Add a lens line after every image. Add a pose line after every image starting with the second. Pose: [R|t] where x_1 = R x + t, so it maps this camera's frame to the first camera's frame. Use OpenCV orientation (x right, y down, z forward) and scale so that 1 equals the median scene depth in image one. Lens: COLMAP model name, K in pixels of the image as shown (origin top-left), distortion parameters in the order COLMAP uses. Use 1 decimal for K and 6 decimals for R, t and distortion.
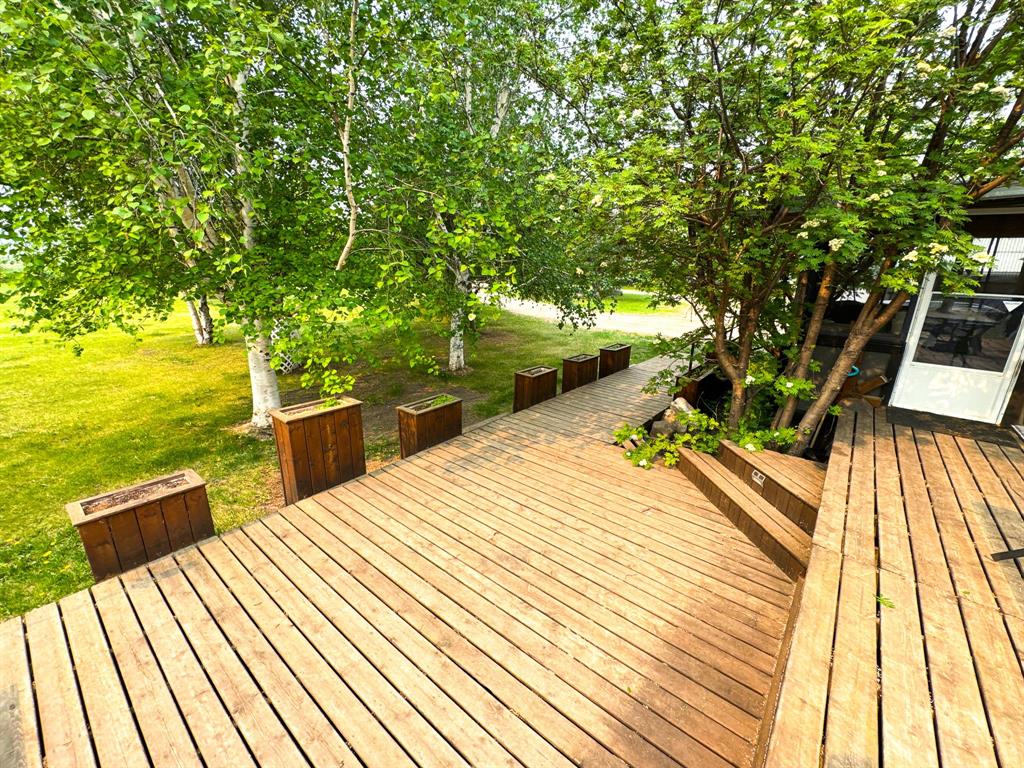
lens RADIAL K [[422.4, 0, 512.0], [0, 422.4, 384.0], [0, 0, 1]] dist [-0.000462, 0.000769]
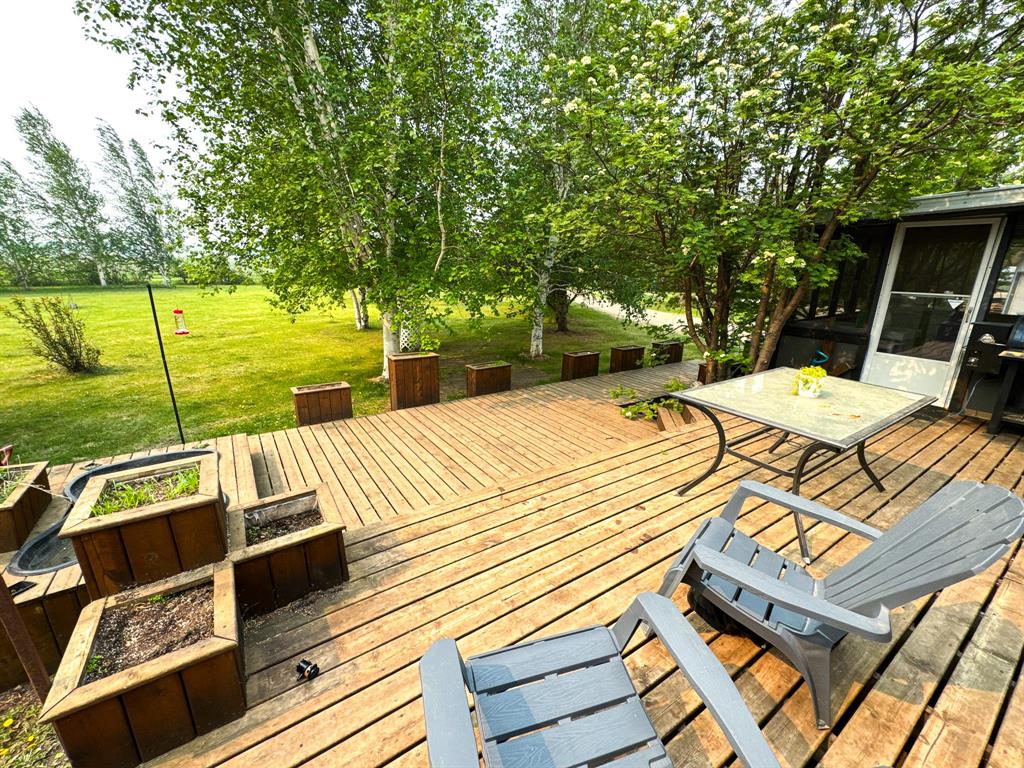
lens RADIAL K [[422.4, 0, 512.0], [0, 422.4, 384.0], [0, 0, 1]] dist [-0.000462, 0.000769]
pose [[0.956443, 0.076118, -0.281820, 0.357517], [-0.081138, 0.996684, -0.006168, 0.137234], [0.280416, 0.028766, 0.959447, -0.437759]]
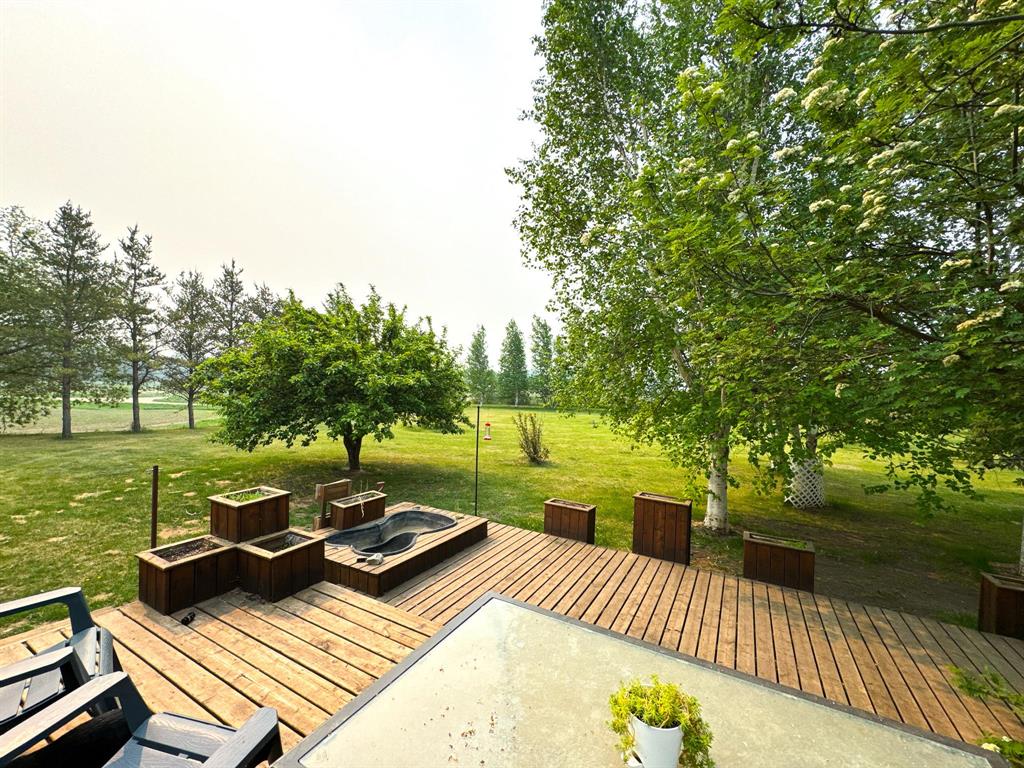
lens RADIAL K [[422.4, 0, 512.0], [0, 422.4, 384.0], [0, 0, 1]] dist [-0.000462, 0.000769]
pose [[0.177343, -0.016655, -0.984008, 0.844047], [-0.309358, 0.948231, -0.071803, -0.050058], [0.934263, 0.317144, 0.163010, 0.146651]]
